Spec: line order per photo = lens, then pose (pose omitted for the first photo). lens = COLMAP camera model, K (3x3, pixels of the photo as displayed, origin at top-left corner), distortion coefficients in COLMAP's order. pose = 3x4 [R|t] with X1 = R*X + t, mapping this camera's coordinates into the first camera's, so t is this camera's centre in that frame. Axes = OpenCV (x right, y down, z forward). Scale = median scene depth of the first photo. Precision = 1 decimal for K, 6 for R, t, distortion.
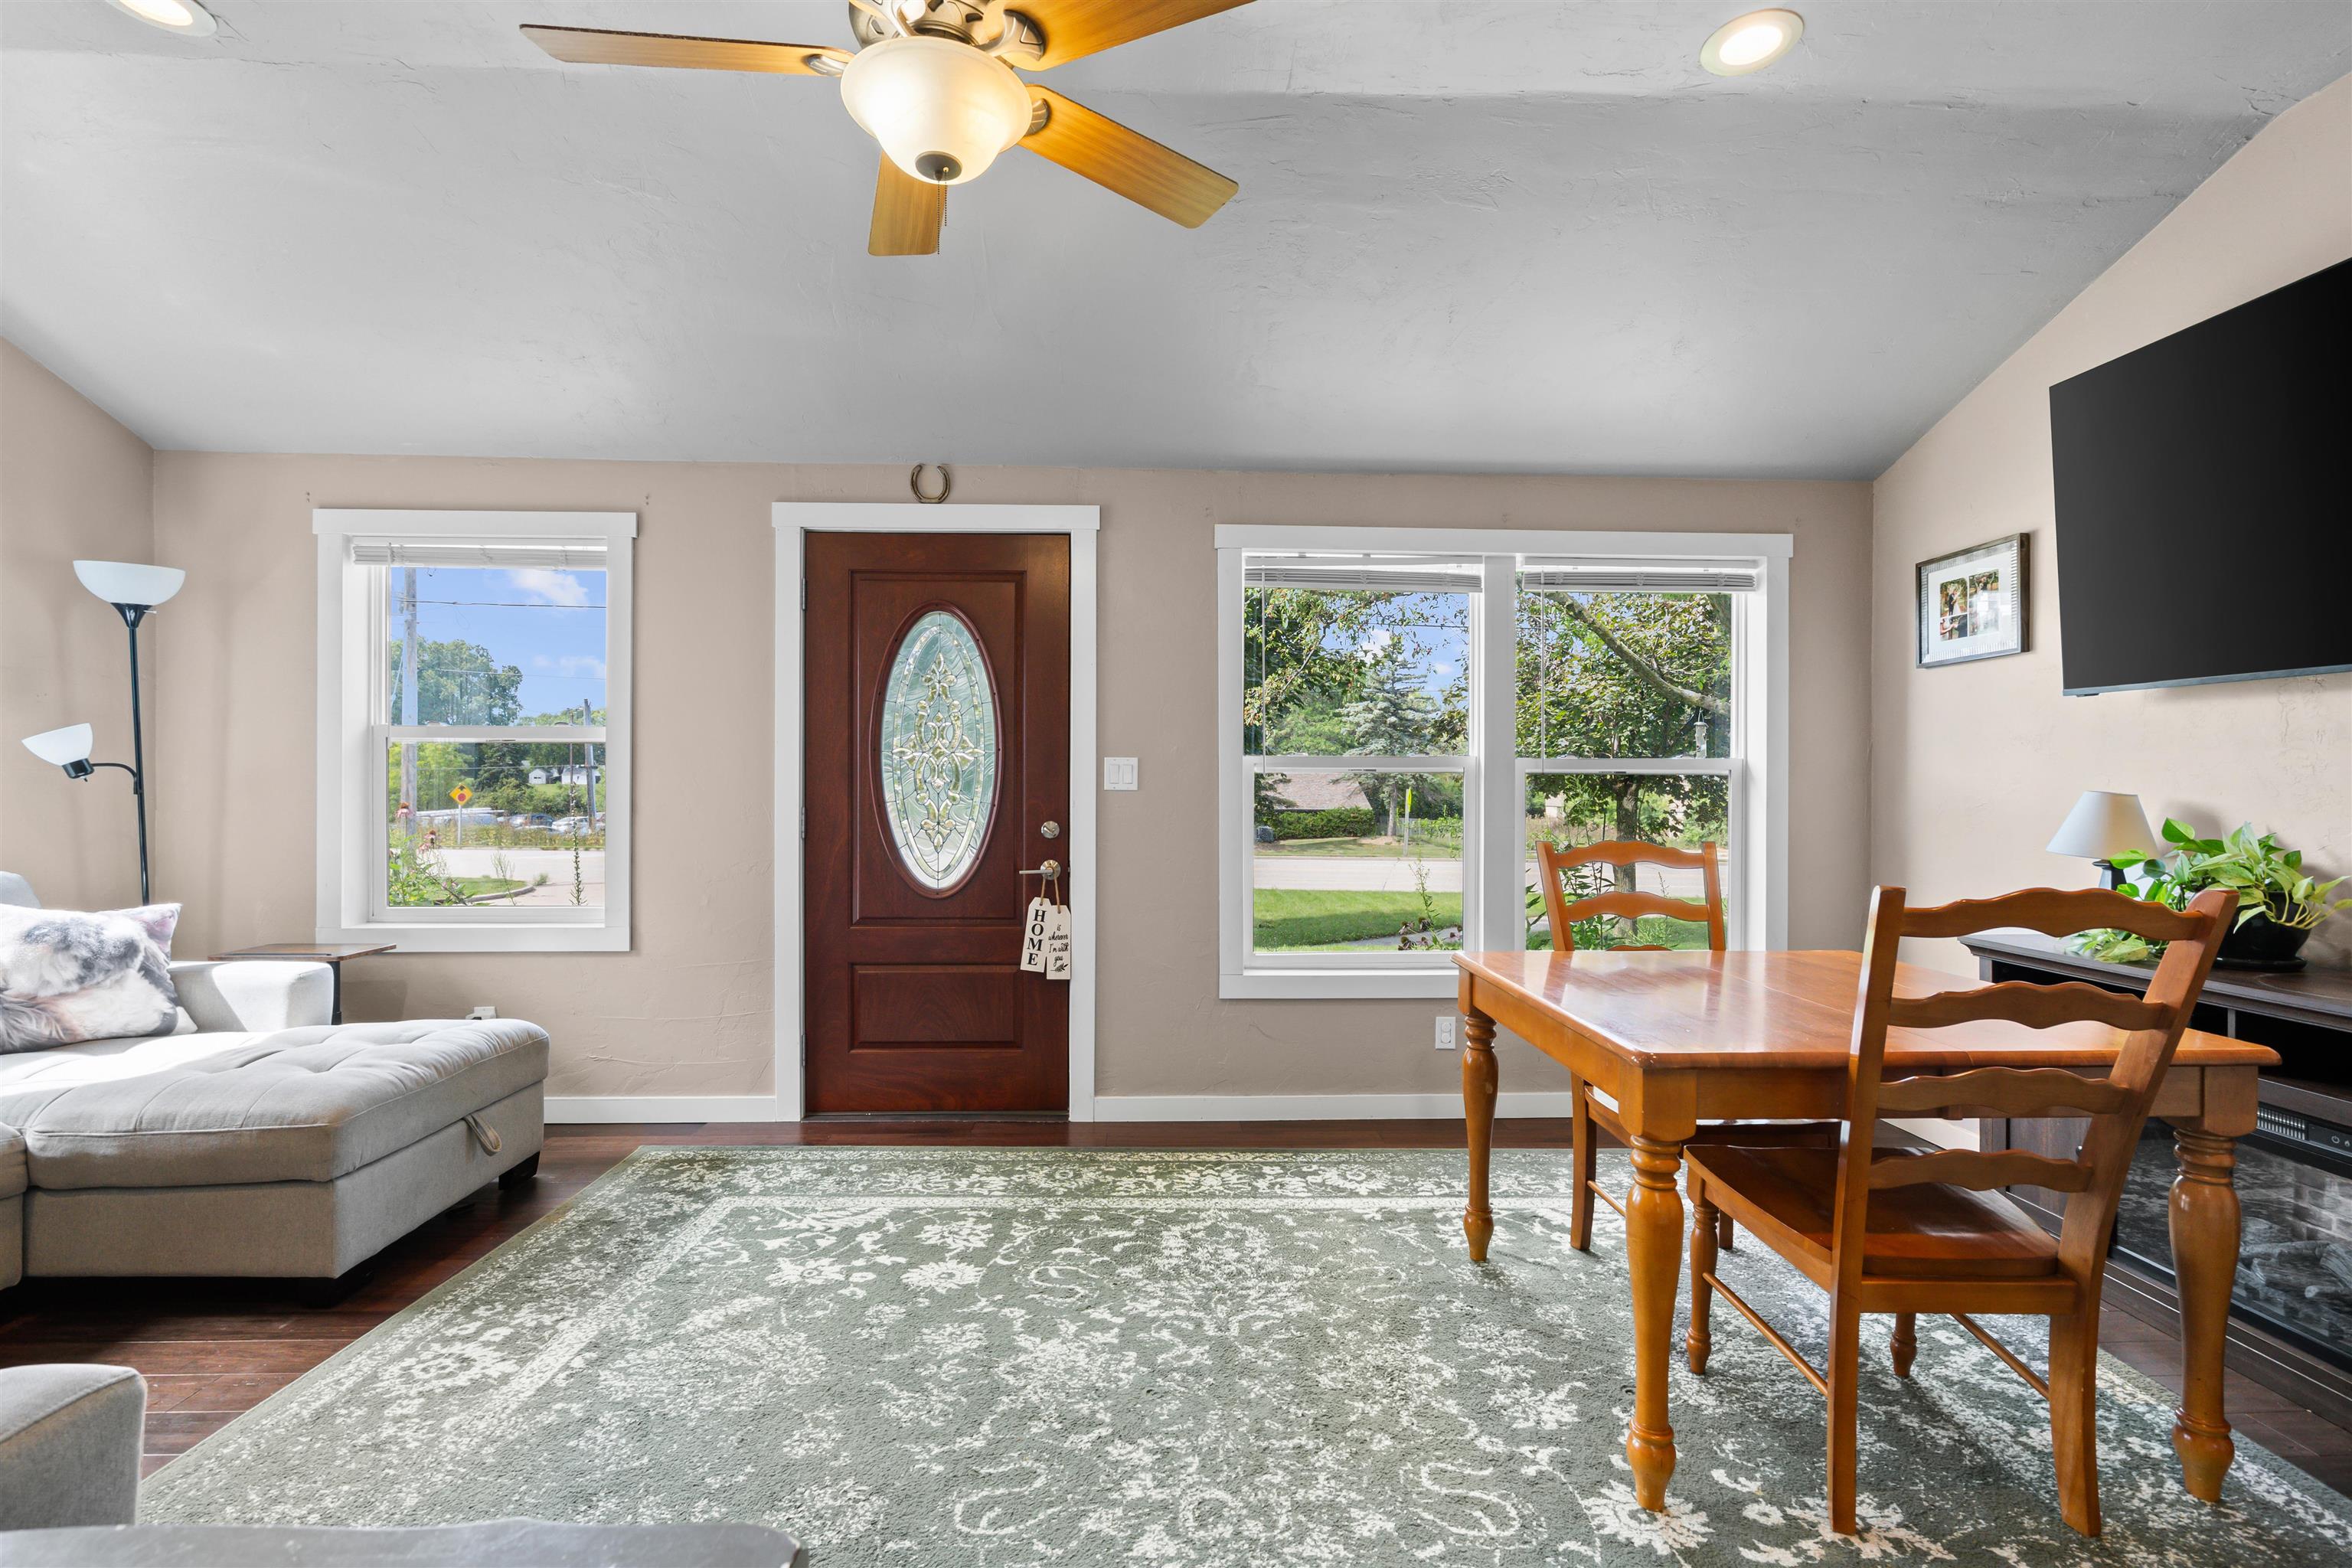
lens RADIAL K [[1079.6, 0, 1164.2], [0, 1079.6, 765.0], [0, 0, 1]] dist [0.001076, 0.000470]
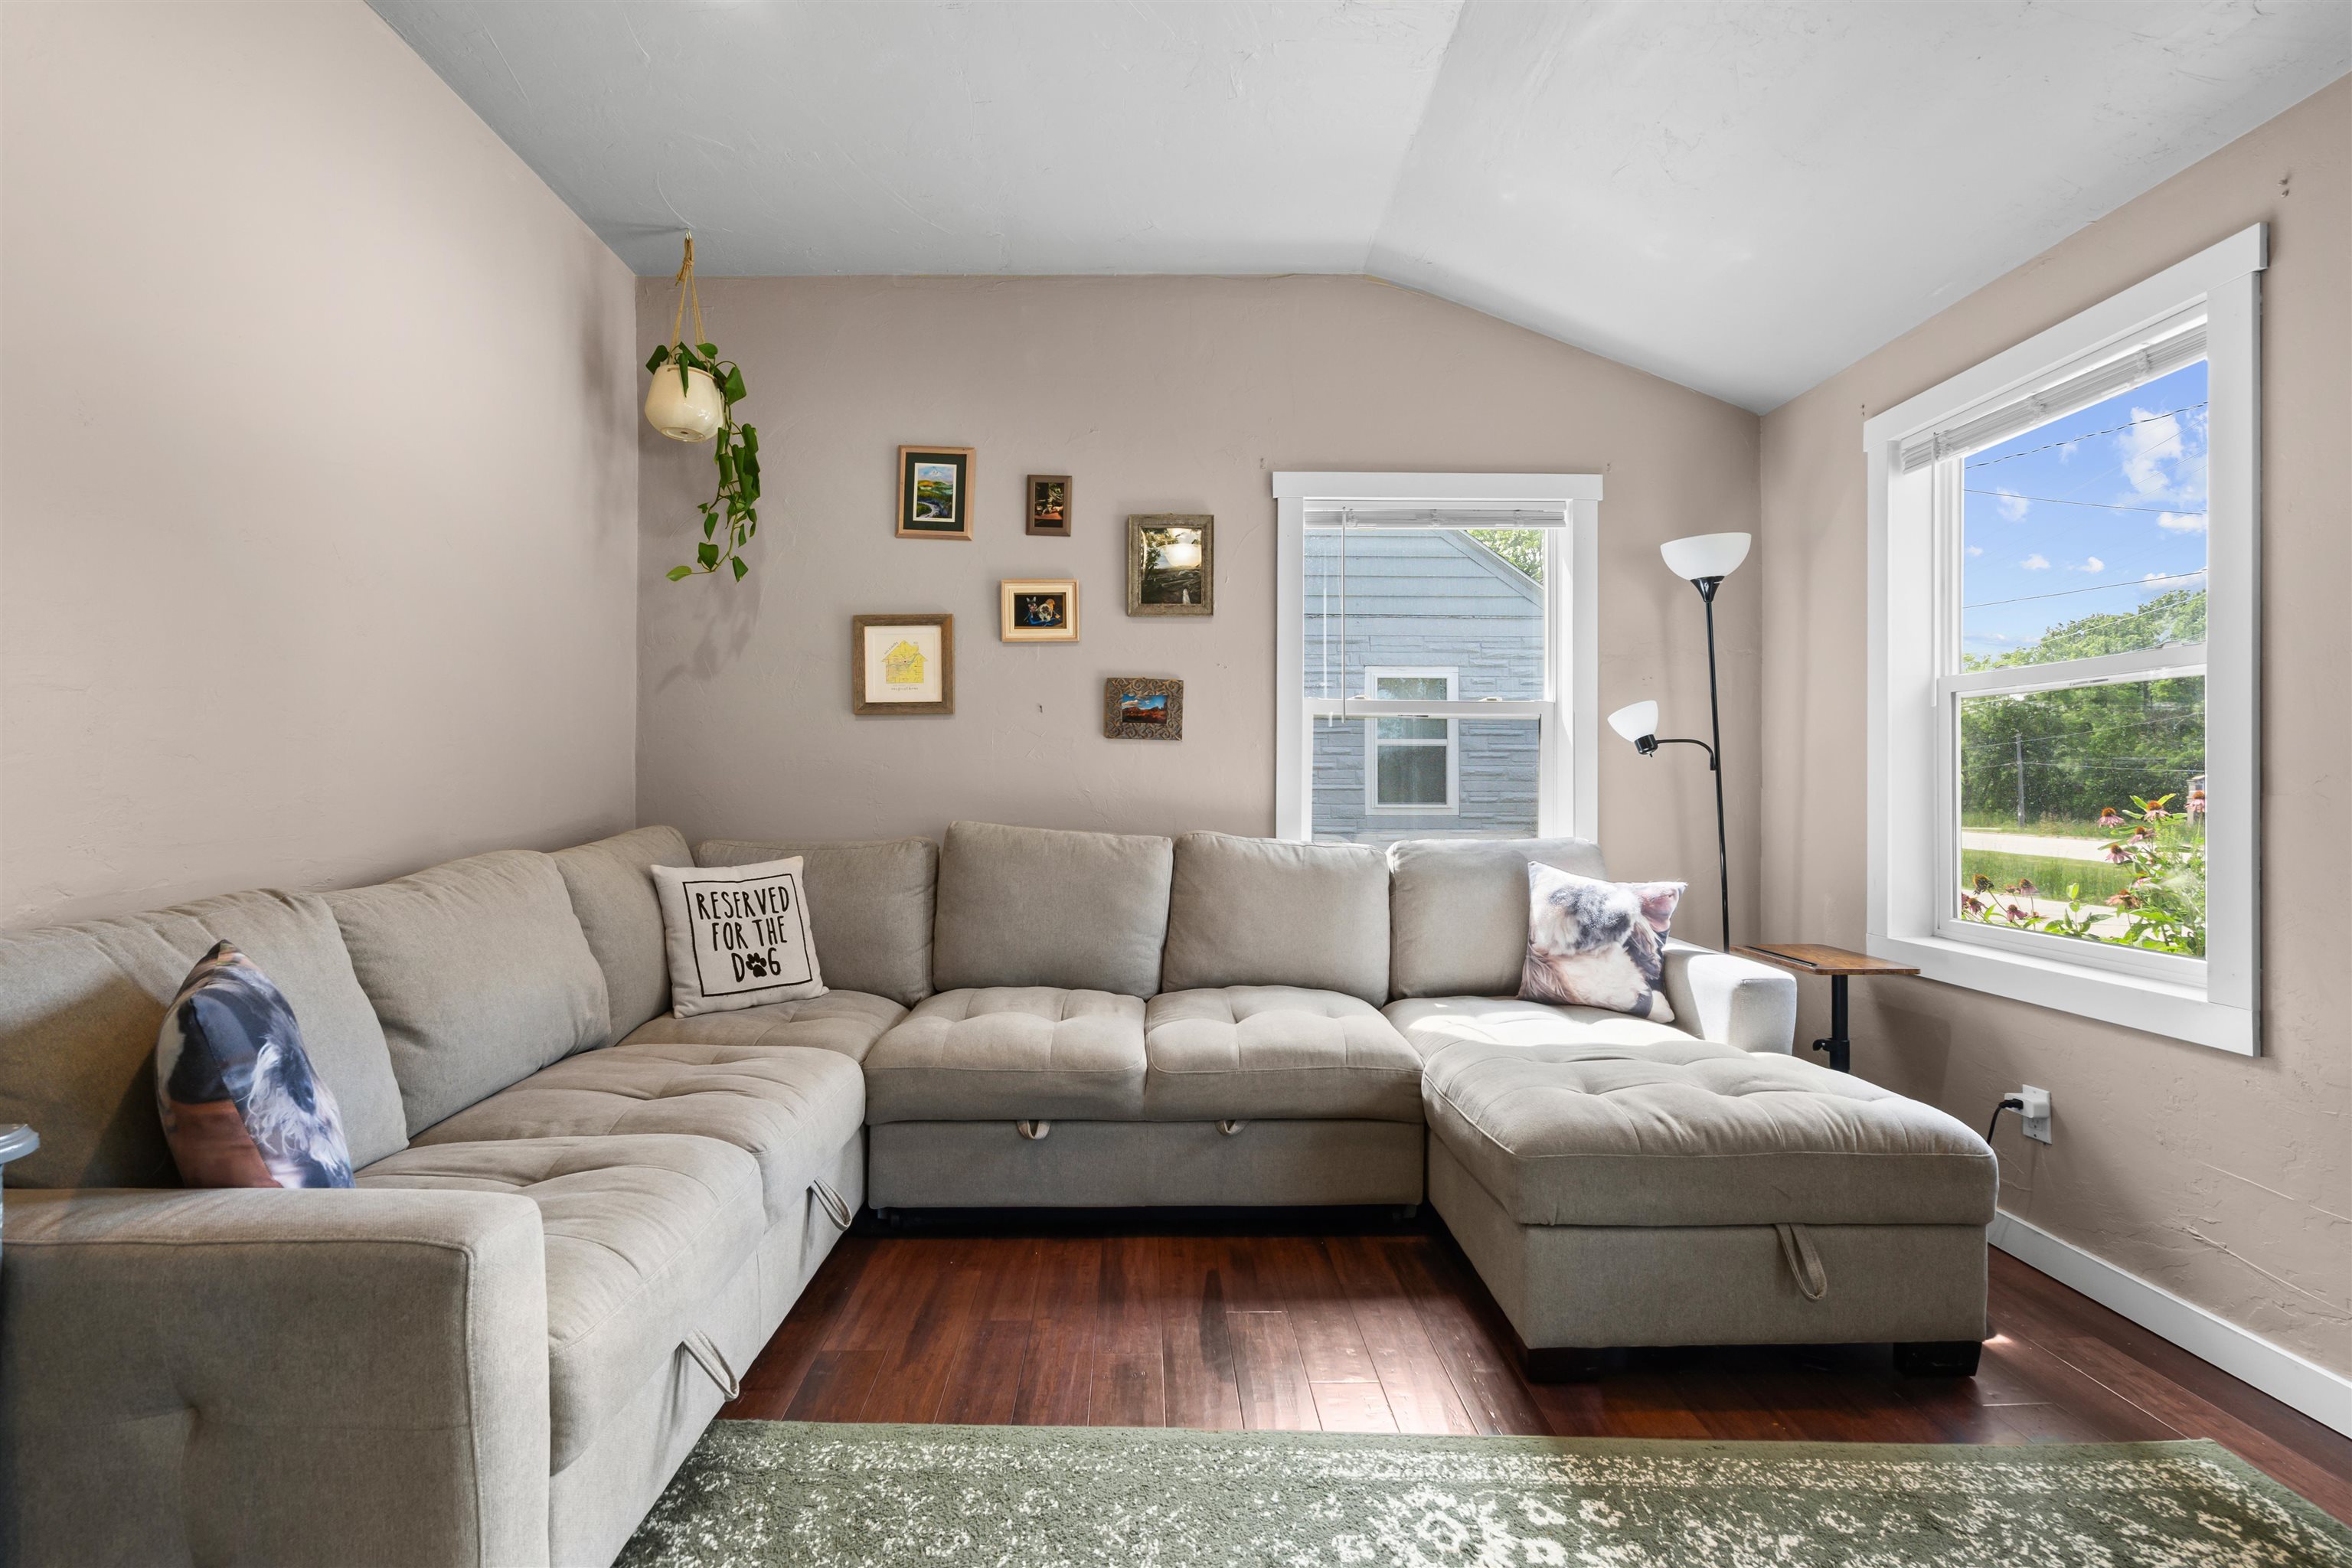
lens RADIAL K [[1104.0, 0, 1171.5], [0, 1104.0, 757.6], [0, 0, 1]] dist [-0.002655, 0.000027]
pose [[-0.006201, -0.030624, -0.999512, 0.055324], [0.017577, 0.999373, -0.030729, 0.043338], [0.999826, -0.017758, -0.005659, 0.591496]]
